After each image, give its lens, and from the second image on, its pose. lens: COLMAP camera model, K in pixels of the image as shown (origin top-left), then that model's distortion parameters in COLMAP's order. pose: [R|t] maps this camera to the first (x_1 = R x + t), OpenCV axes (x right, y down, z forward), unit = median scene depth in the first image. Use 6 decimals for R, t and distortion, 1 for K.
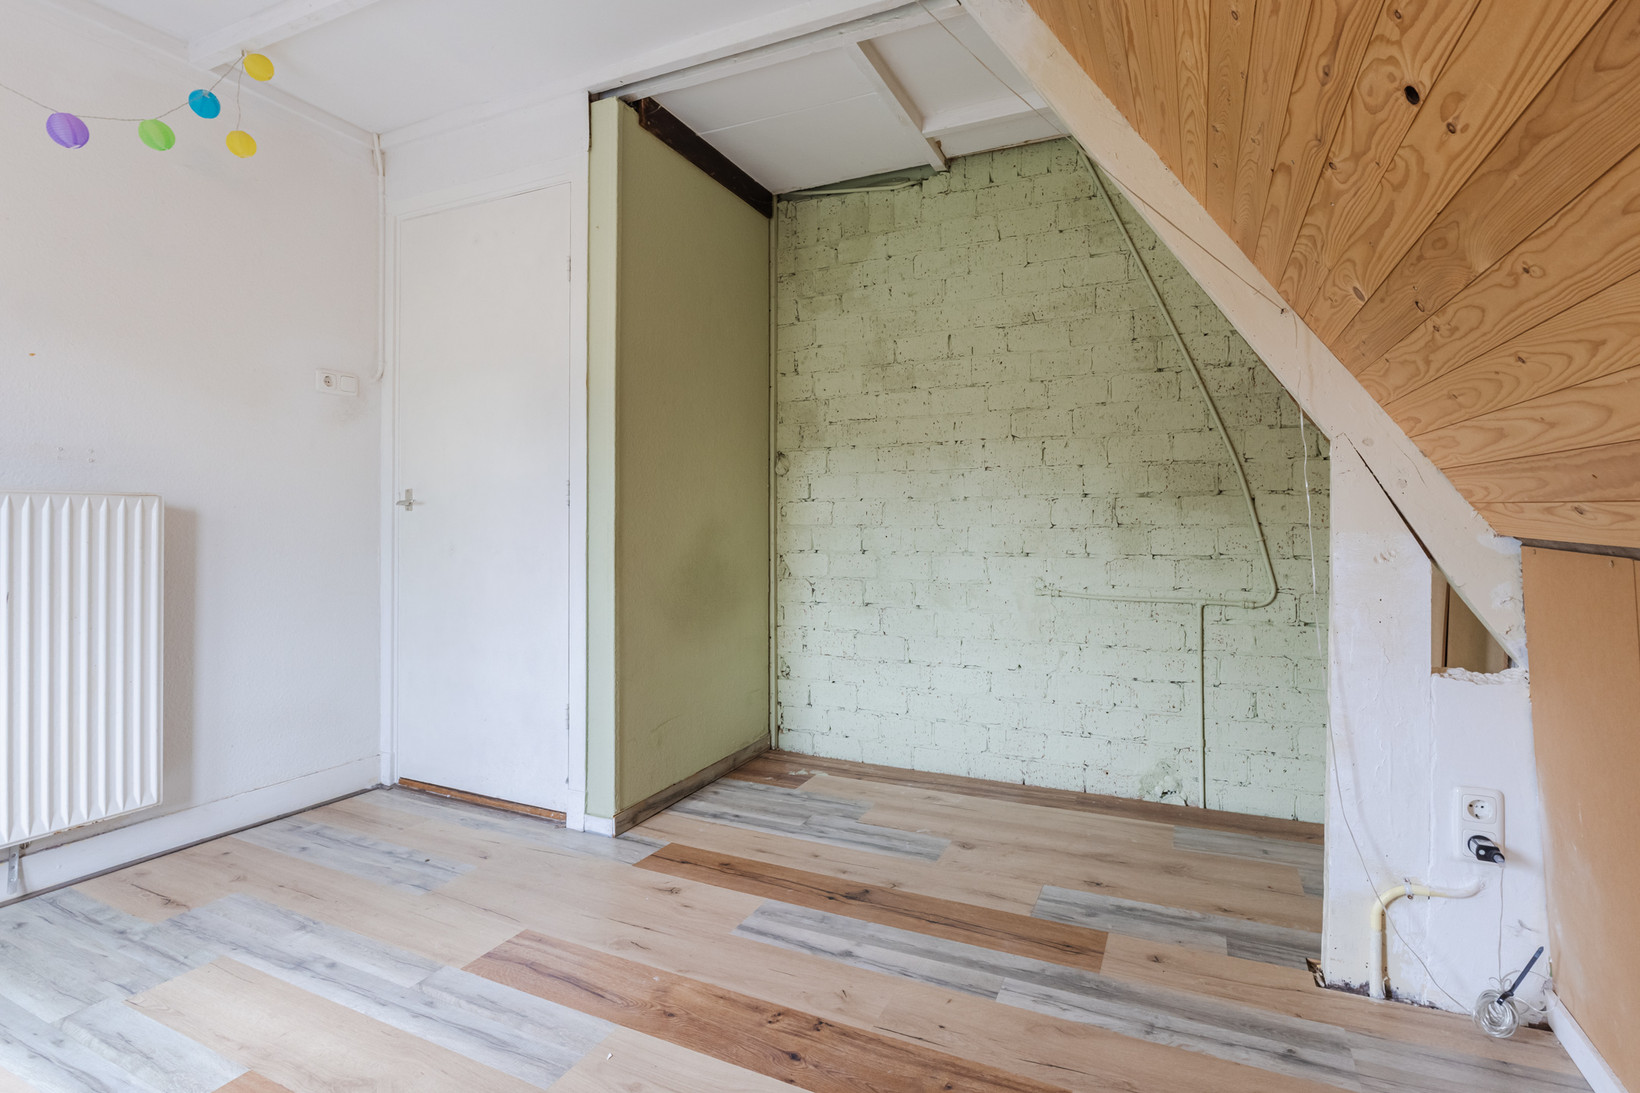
lens RADIAL K [[793.0, 0, 811.2], [0, 793.0, 510.0], [0, 0, 1]] dist [-0.010340, 0.003079]
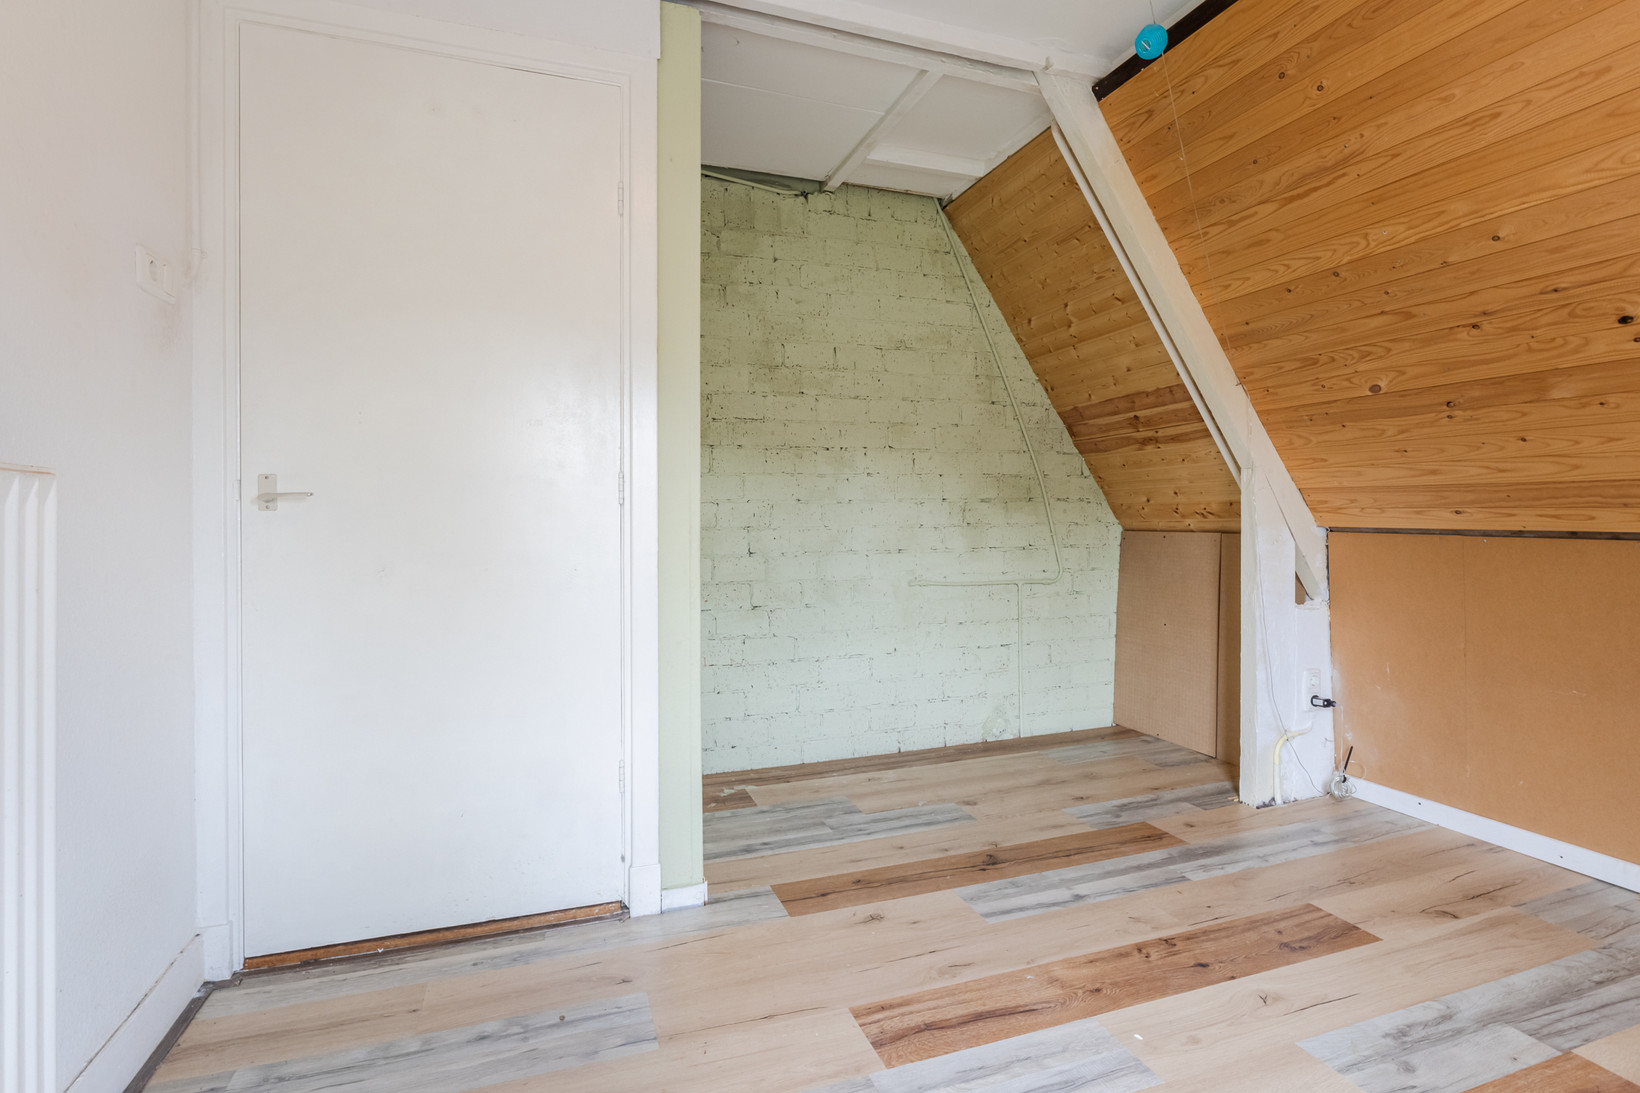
lens RADIAL K [[793.0, 0, 816.0], [0, 793.0, 517.1], [0, 0, 1]] dist [-0.010340, 0.003079]
pose [[0.709686, -0.001252, 0.704517, -0.718377], [-0.001447, 0.999994, 0.003235, 0.004127], [-0.704517, -0.003315, 0.709680, 0.315738]]
